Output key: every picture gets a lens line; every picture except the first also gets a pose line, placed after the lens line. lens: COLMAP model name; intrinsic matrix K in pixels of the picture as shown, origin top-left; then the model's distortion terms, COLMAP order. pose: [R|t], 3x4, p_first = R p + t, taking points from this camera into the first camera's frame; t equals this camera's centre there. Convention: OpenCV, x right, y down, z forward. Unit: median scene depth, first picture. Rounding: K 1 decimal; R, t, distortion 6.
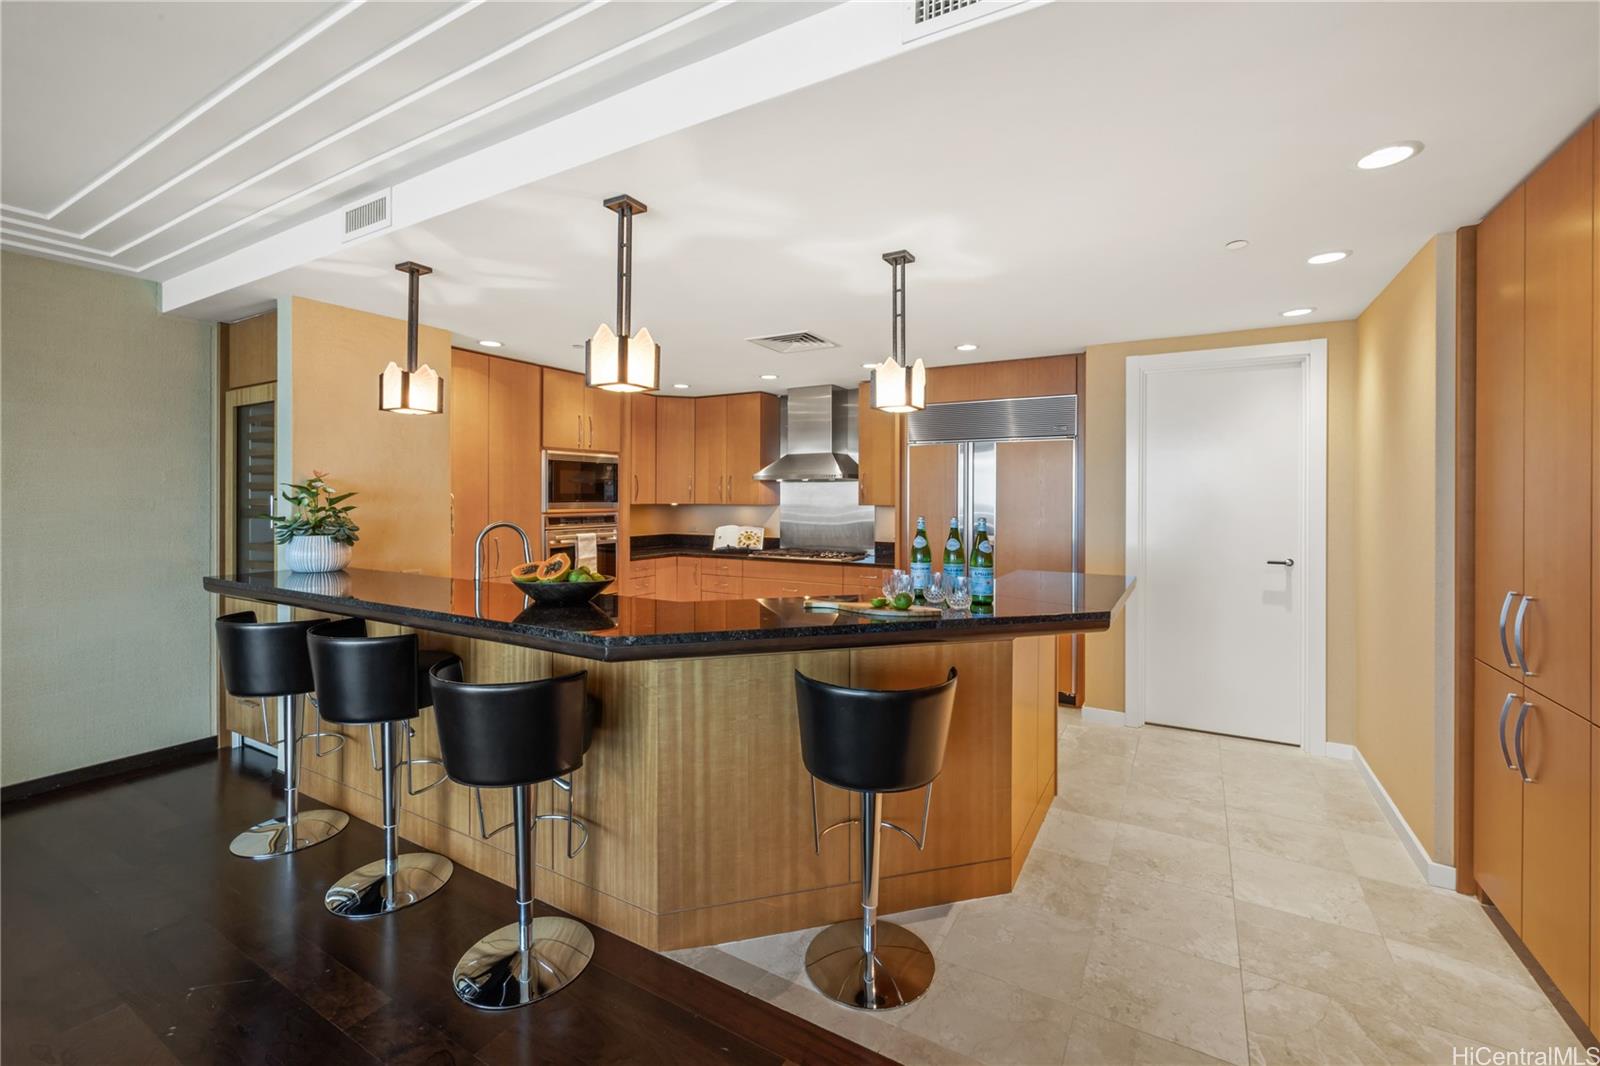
lens RADIAL K [[659.0, 0, 812.3], [0, 659.0, 496.7], [0, 0, 1]] dist [-0.000763, -0.000067]
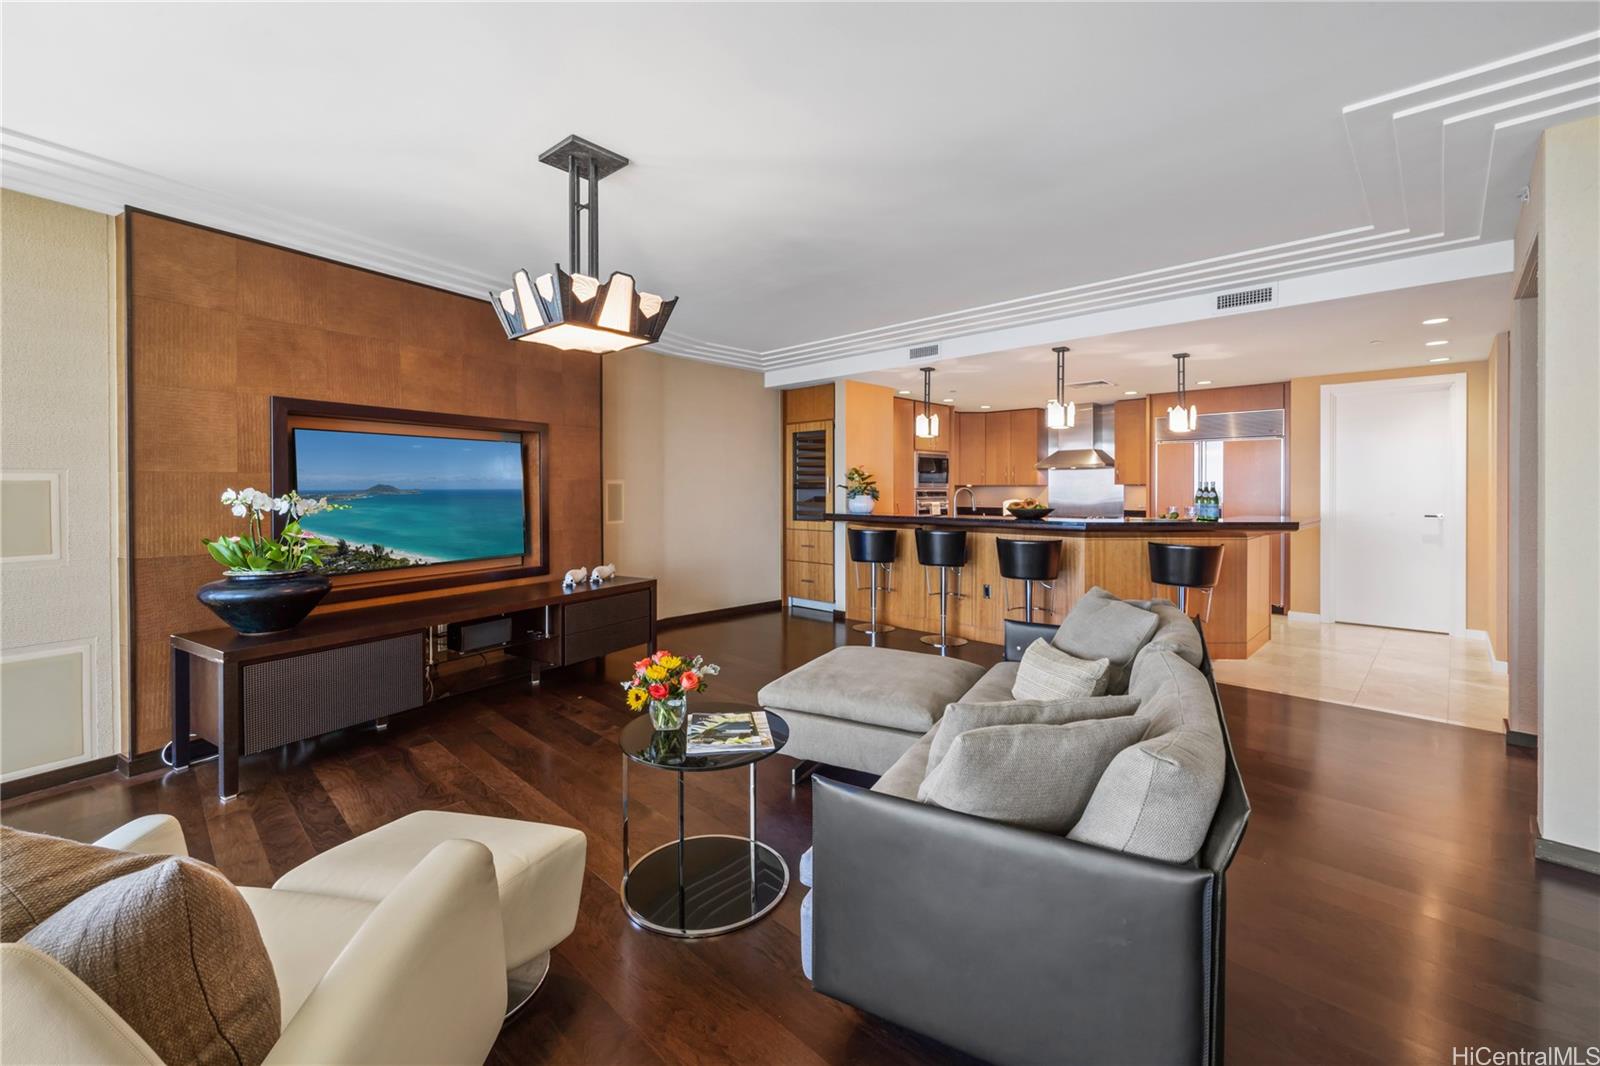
lens RADIAL K [[661.6, 0, 802.6], [0, 661.6, 487.0], [0, 0, 1]] dist [-0.002849, -0.000292]
pose [[0.967168, -0.002227, -0.254128, -0.332081], [0.001152, 0.999990, -0.004378, 0.034641], [0.254135, 0.003942, 0.967161, -0.876202]]
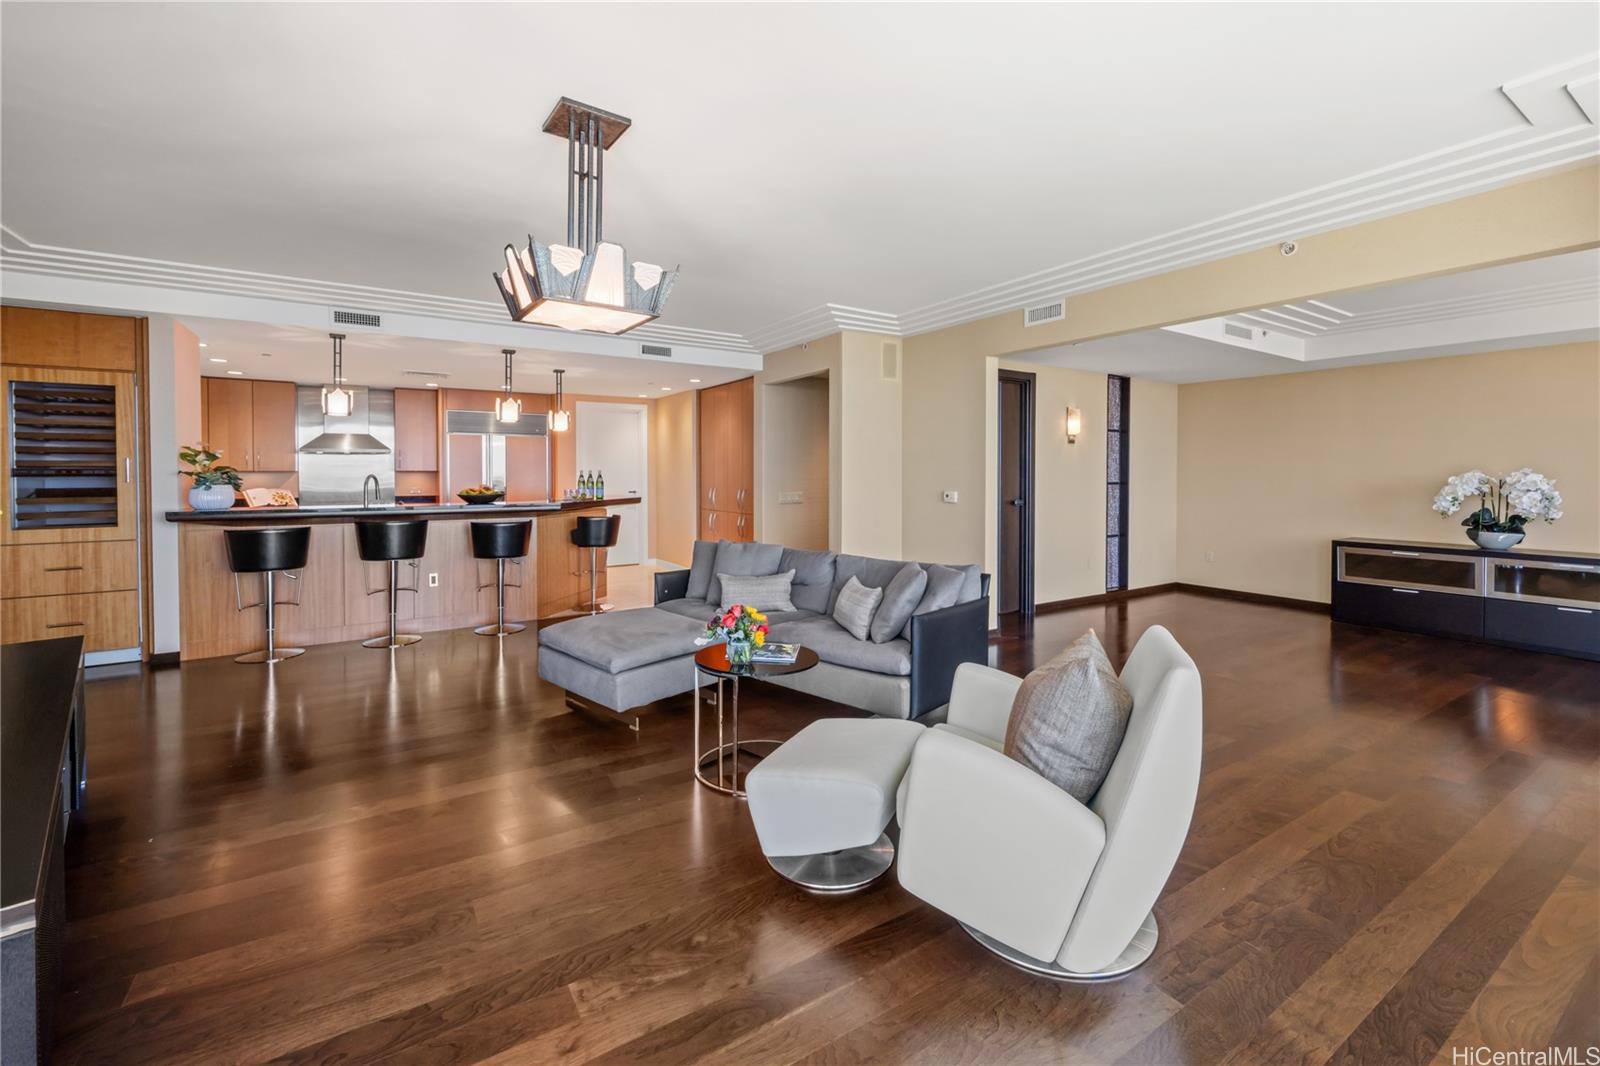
lens RADIAL K [[661.6, 0, 802.6], [0, 661.6, 487.0], [0, 0, 1]] dist [-0.002849, -0.000292]
pose [[0.465695, -0.021084, 0.884694, -1.202687], [-0.001708, 0.999693, 0.024723, 0.019745], [-0.884944, -0.013025, 0.465516, -0.740149]]
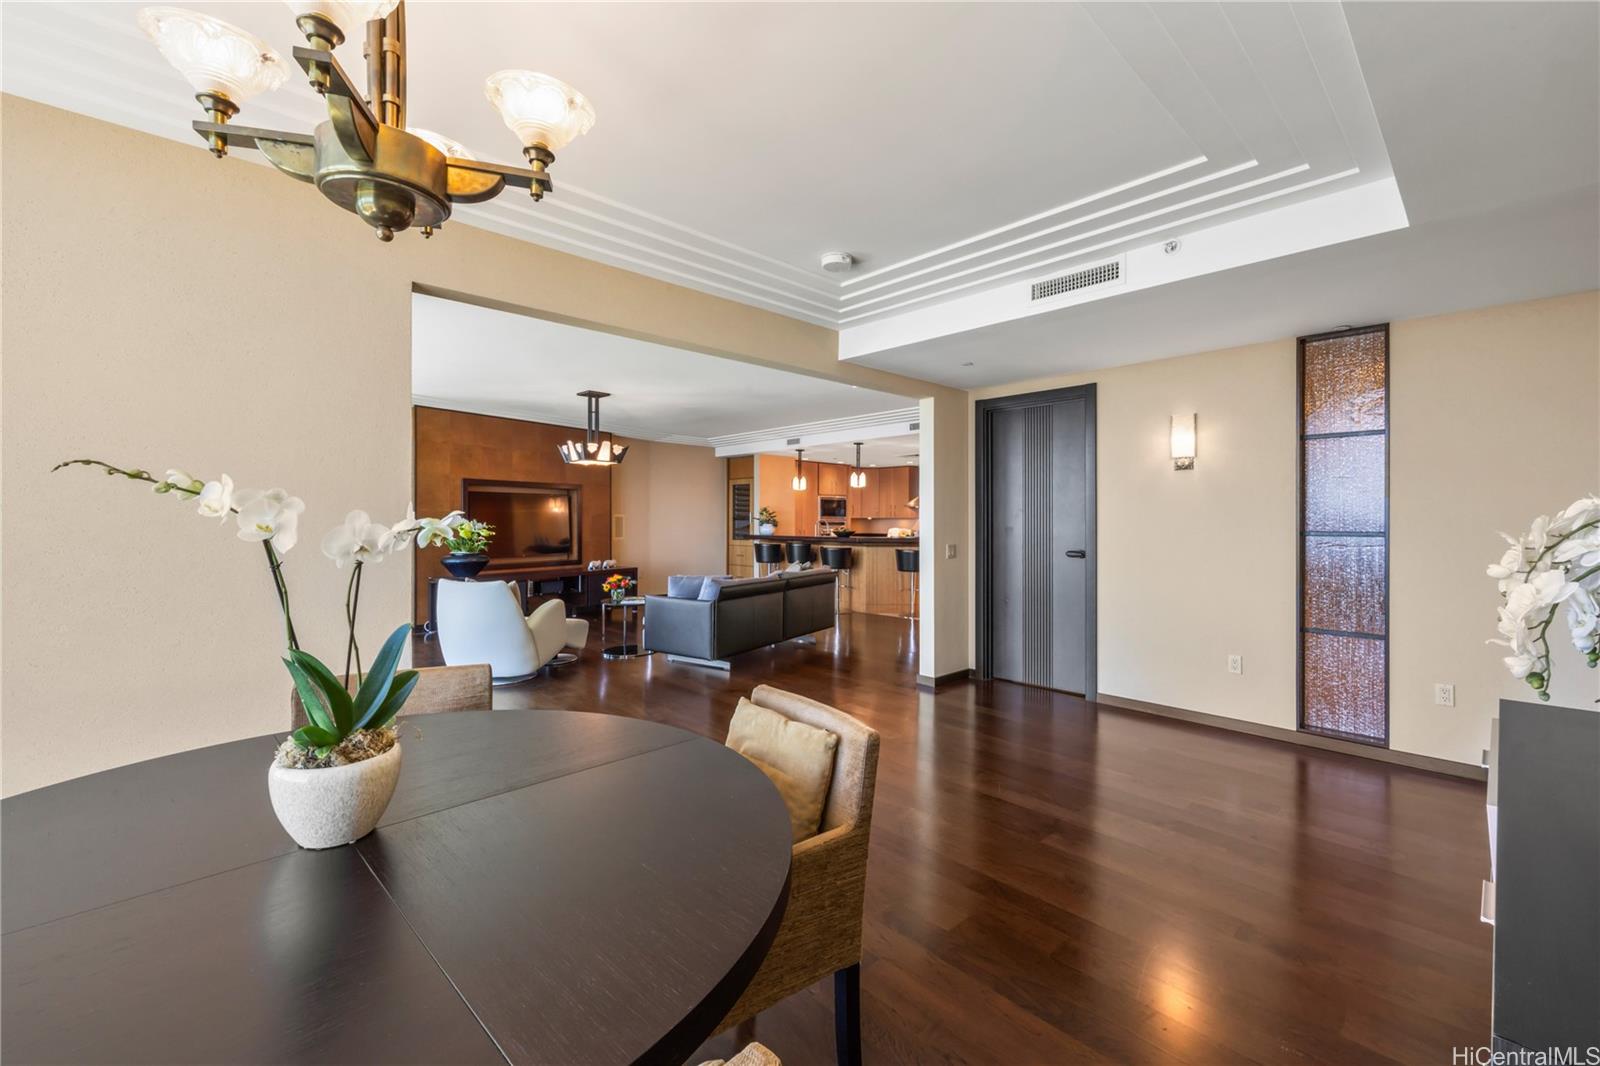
lens RADIAL K [[654.3, 0, 801.7], [0, 654.3, 511.8], [0, 0, 1]] dist [-0.000037, 0.000000]
pose [[0.952694, -0.000775, -0.303931, 0.378167], [-0.004028, 0.999877, -0.015173, 0.038461], [0.303905, 0.015679, 0.952573, -1.821534]]
